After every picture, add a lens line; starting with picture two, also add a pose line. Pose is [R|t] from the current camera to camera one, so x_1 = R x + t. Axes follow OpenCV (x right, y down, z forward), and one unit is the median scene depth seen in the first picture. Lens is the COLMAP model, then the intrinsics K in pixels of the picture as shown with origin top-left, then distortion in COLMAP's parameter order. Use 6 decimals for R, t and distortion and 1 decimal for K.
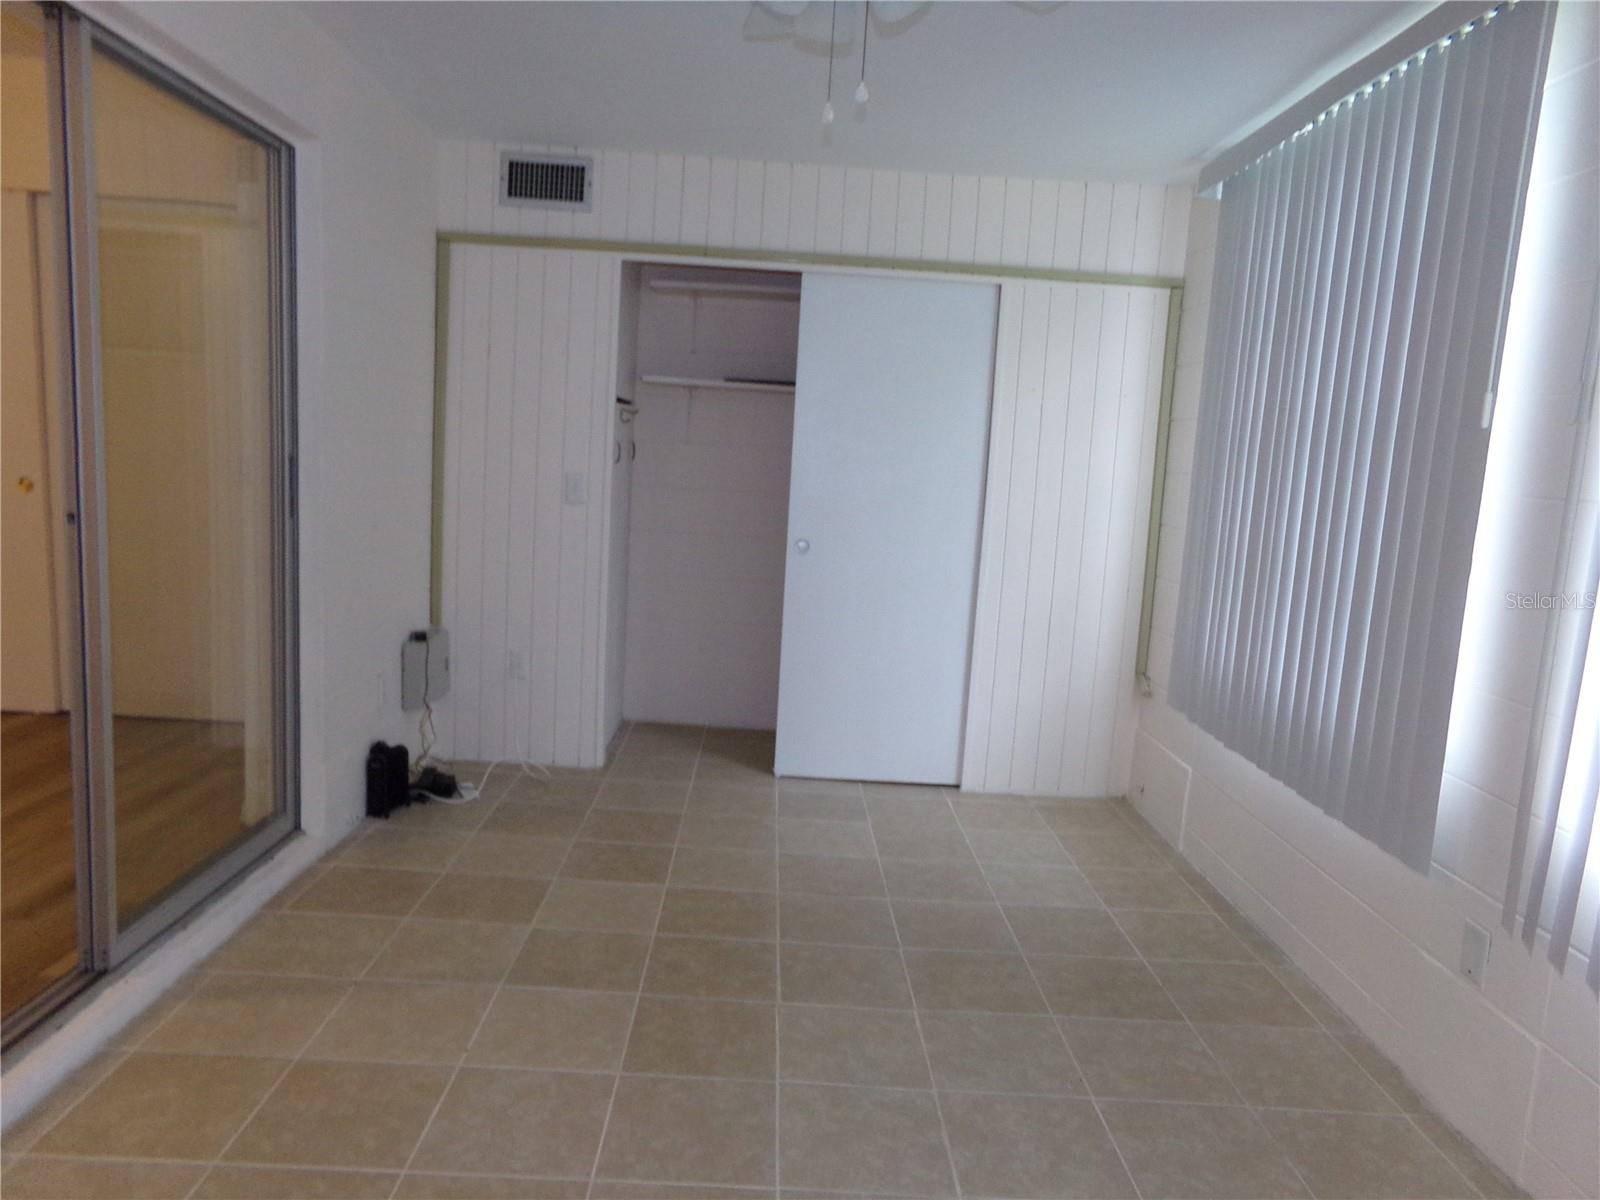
lens RADIAL K [[1096.8, 0, 817.4], [0, 1096.8, 591.7], [0, 0, 1]] dist [-0.054754, 0.081948]
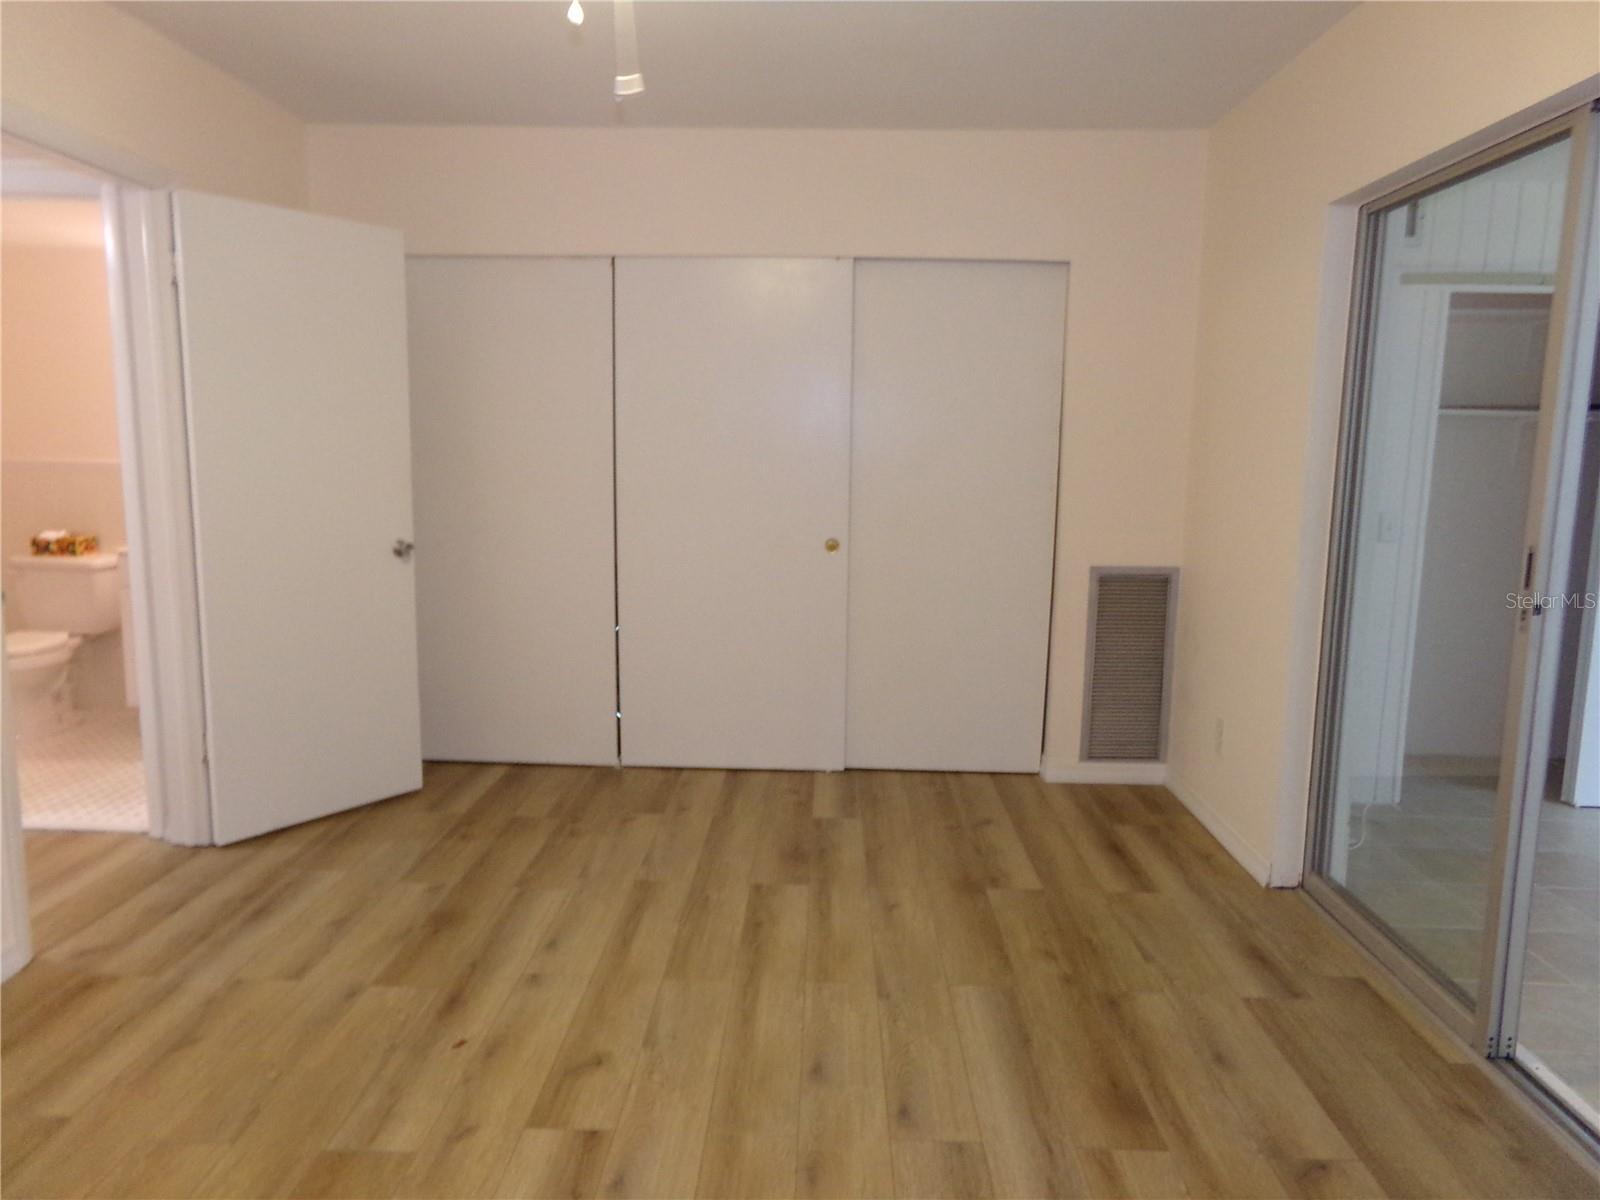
lens RADIAL K [[1096.8, 0, 798.7], [0, 1096.8, 603.2], [0, 0, 1]] dist [-0.054754, 0.081948]
pose [[0.998080, -0.041073, -0.046366, -1.169610], [0.041502, 0.999104, 0.008333, -0.091226], [0.045982, -0.010242, 0.998890, -0.014715]]
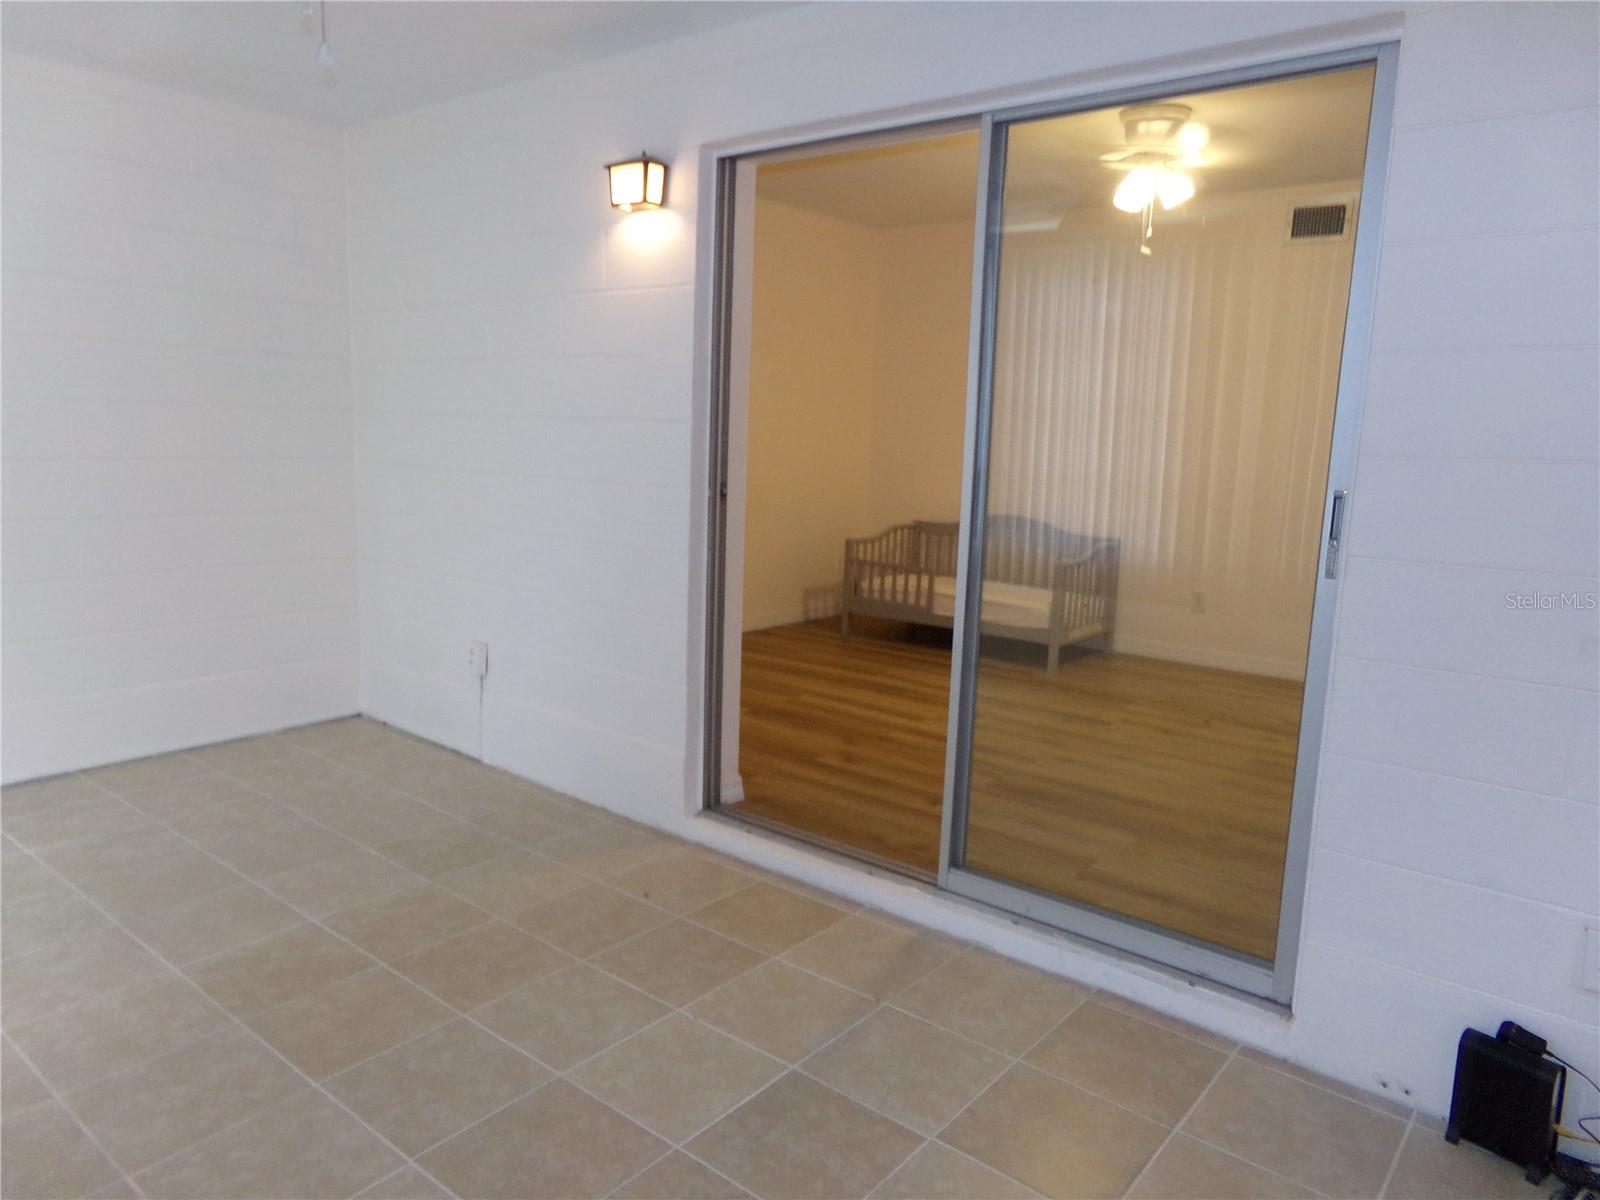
lens RADIAL K [[1096.8, 0, 796.9], [0, 1096.8, 602.2], [0, 0, 1]] dist [-0.054754, 0.081948]
pose [[-0.645509, 0.044644, -0.762447, 0.356491], [-0.174396, 0.963301, 0.204054, -0.173667], [0.743575, 0.264686, -0.614033, 1.472196]]
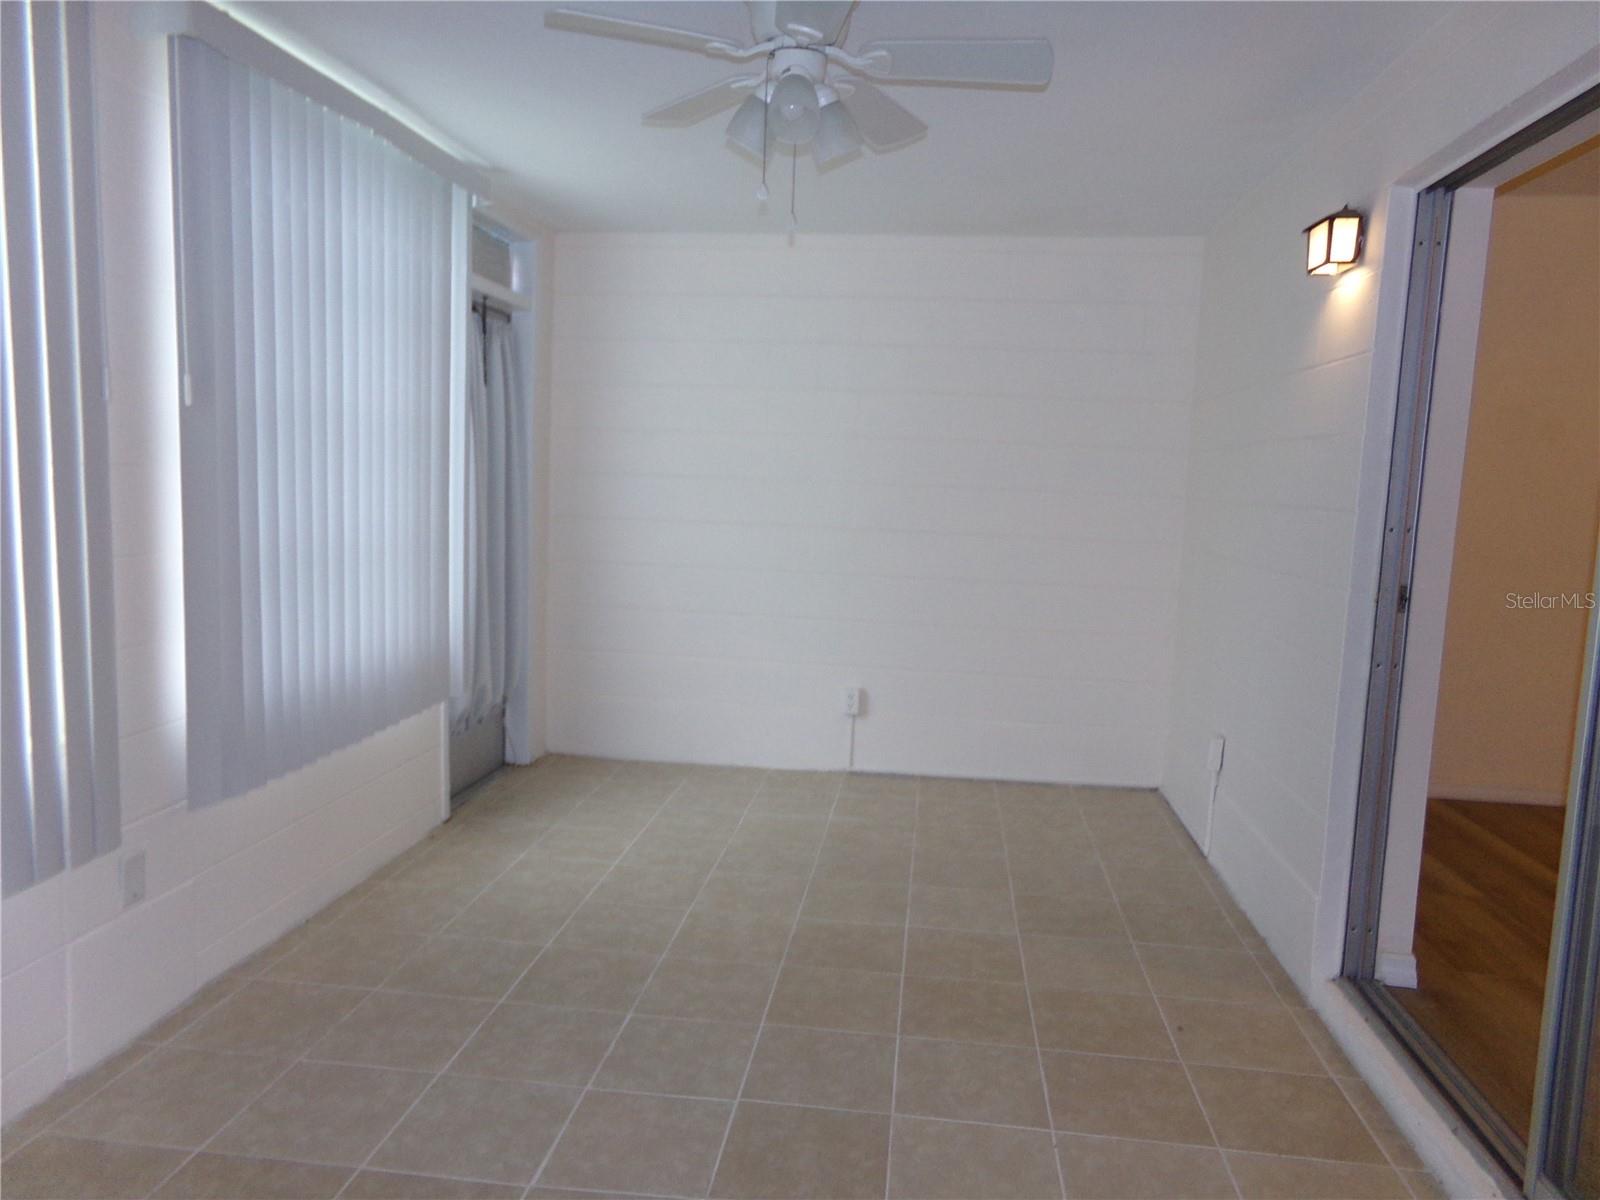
lens RADIAL K [[1096.8, 0, 812.6], [0, 1096.8, 600.3], [0, 0, 1]] dist [-0.054754, 0.081948]
pose [[-0.984270, -0.108709, 0.139269, -0.178606], [-0.071456, 0.965883, 0.248927, -0.236327], [-0.161578, 0.235060, -0.958457, 1.679452]]
